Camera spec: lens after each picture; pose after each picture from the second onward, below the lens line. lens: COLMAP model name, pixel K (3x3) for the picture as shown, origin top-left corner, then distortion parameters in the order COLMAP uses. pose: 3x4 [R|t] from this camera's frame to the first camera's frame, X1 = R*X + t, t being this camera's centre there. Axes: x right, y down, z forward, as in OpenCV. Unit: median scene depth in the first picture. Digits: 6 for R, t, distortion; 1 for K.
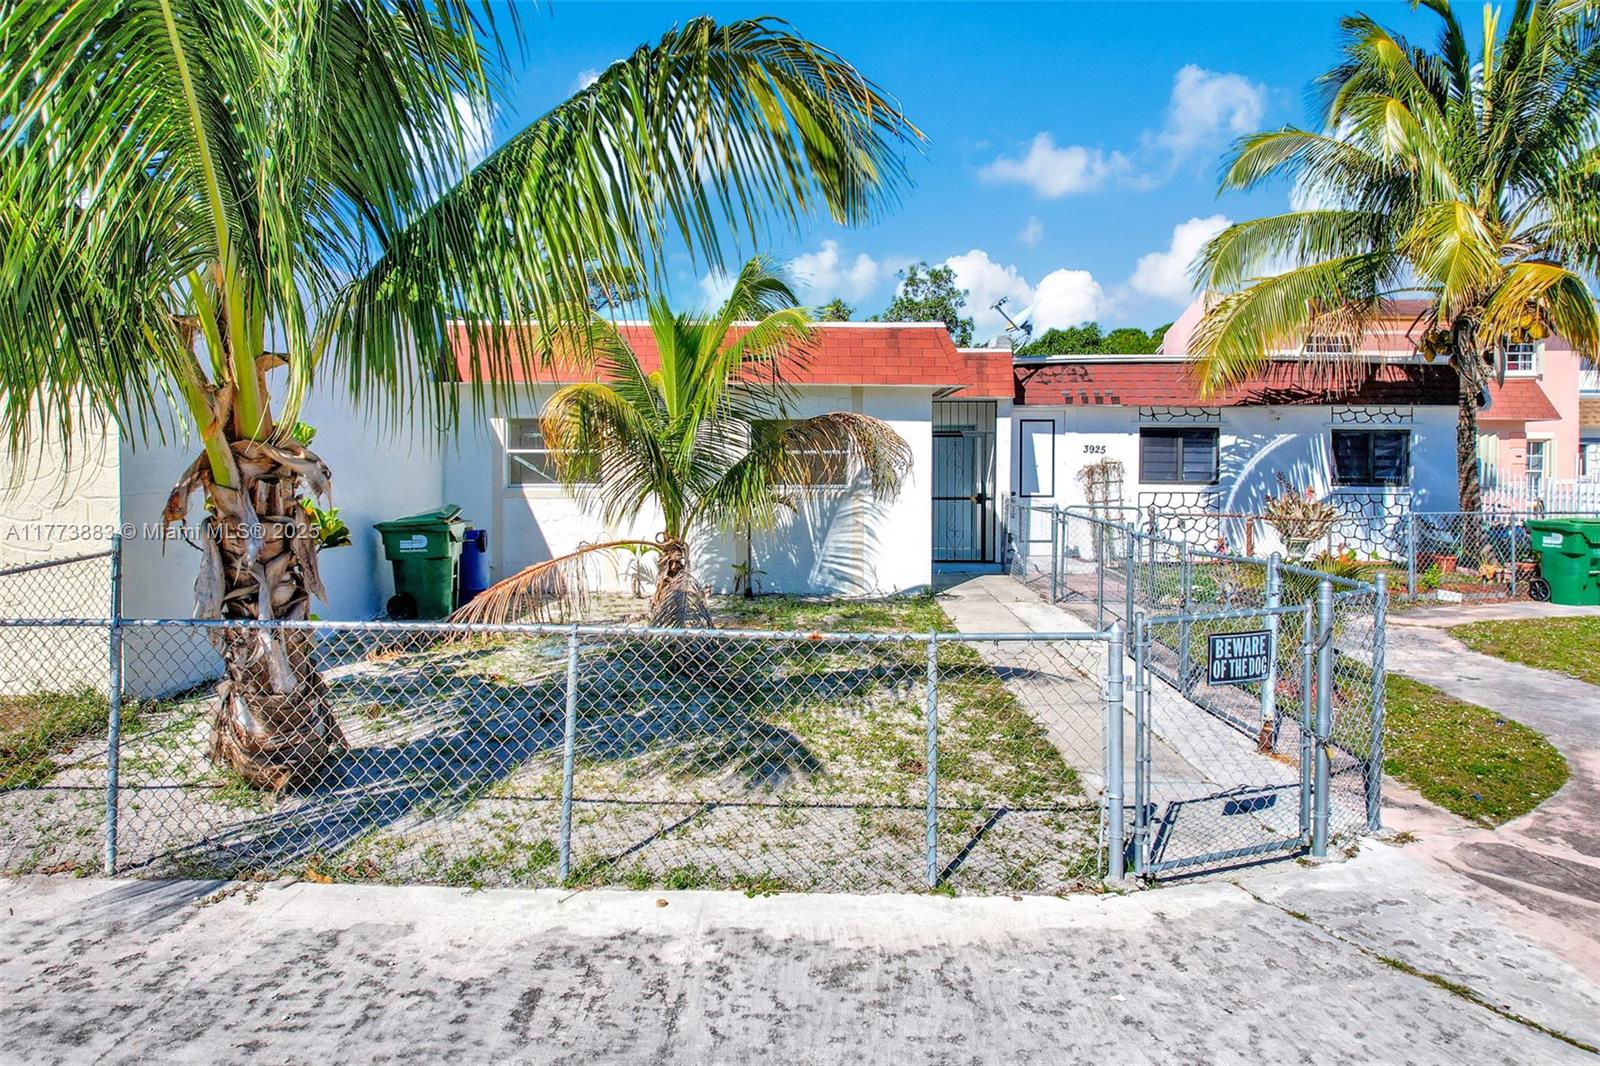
lens RADIAL K [[1331.6, 0, 800.0], [0, 1331.6, 533.0], [0, 0, 1]] dist [-0.130247, 0.159832]
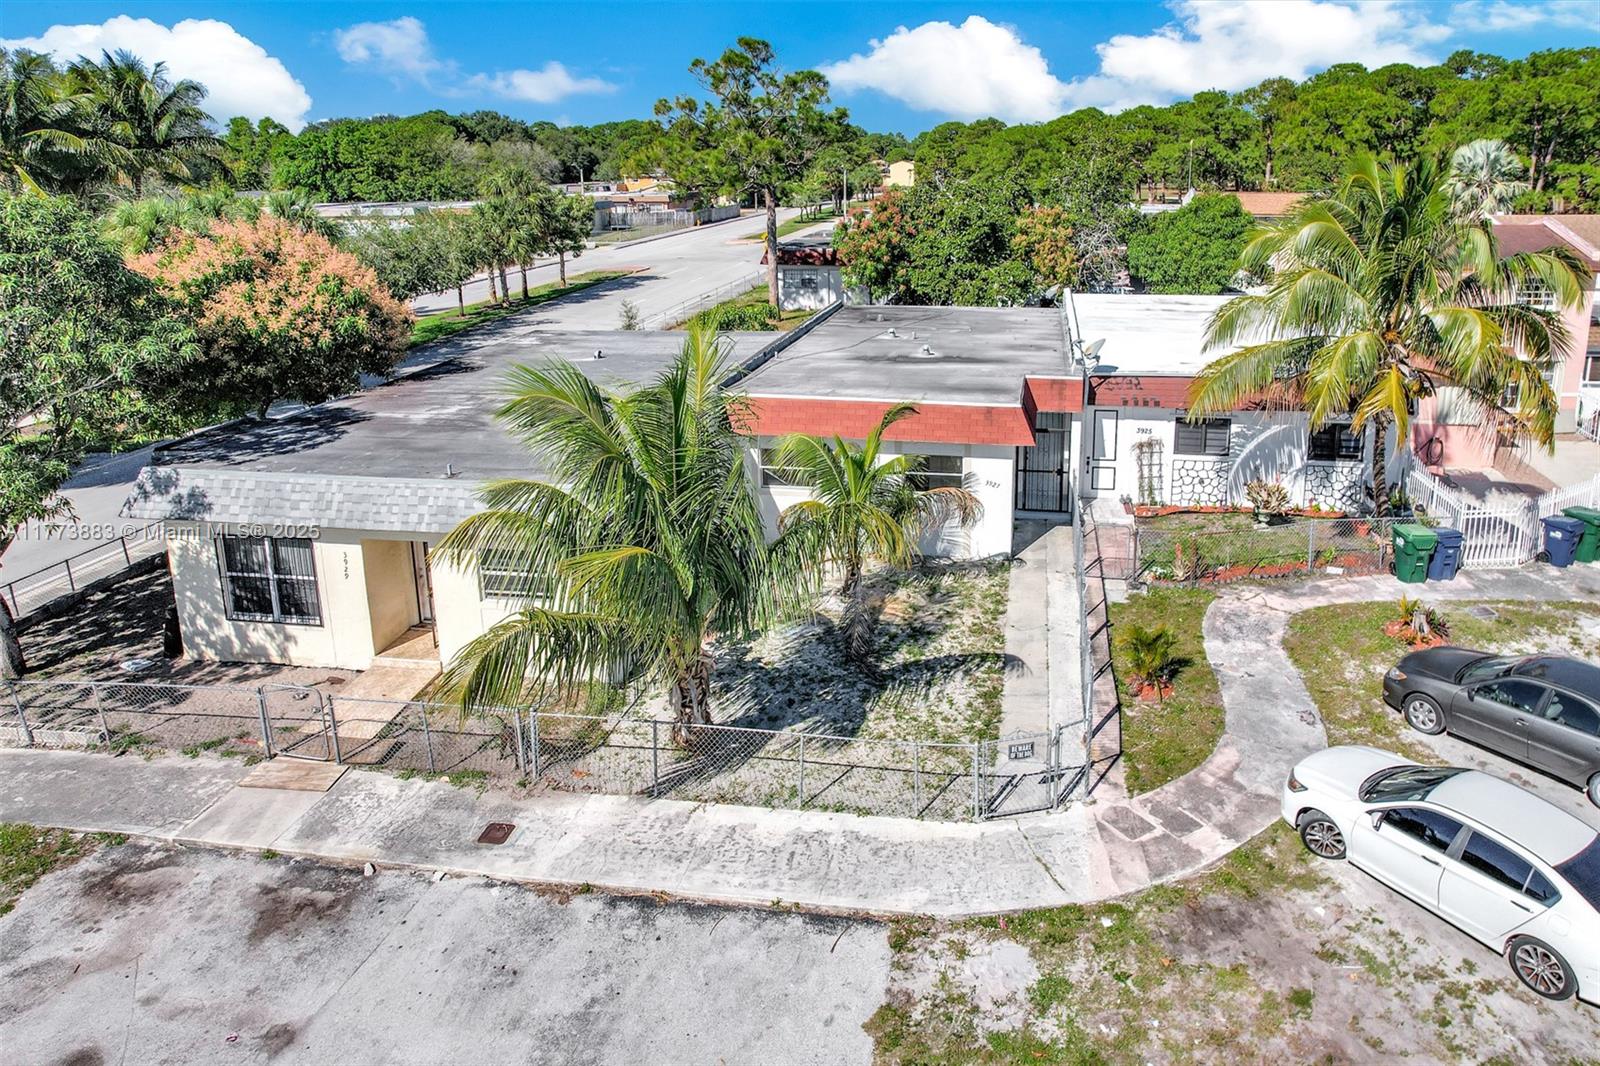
lens RADIAL K [[1331.6, 0, 800.0], [0, 1331.6, 533.0], [0, 0, 1]] dist [-0.130247, 0.159832]
pose [[0.985673, 0.024373, -0.166895, 0.115522], [0.015800, 0.971810, 0.235236, -0.388669], [0.167924, -0.234503, 0.957502, -0.652952]]
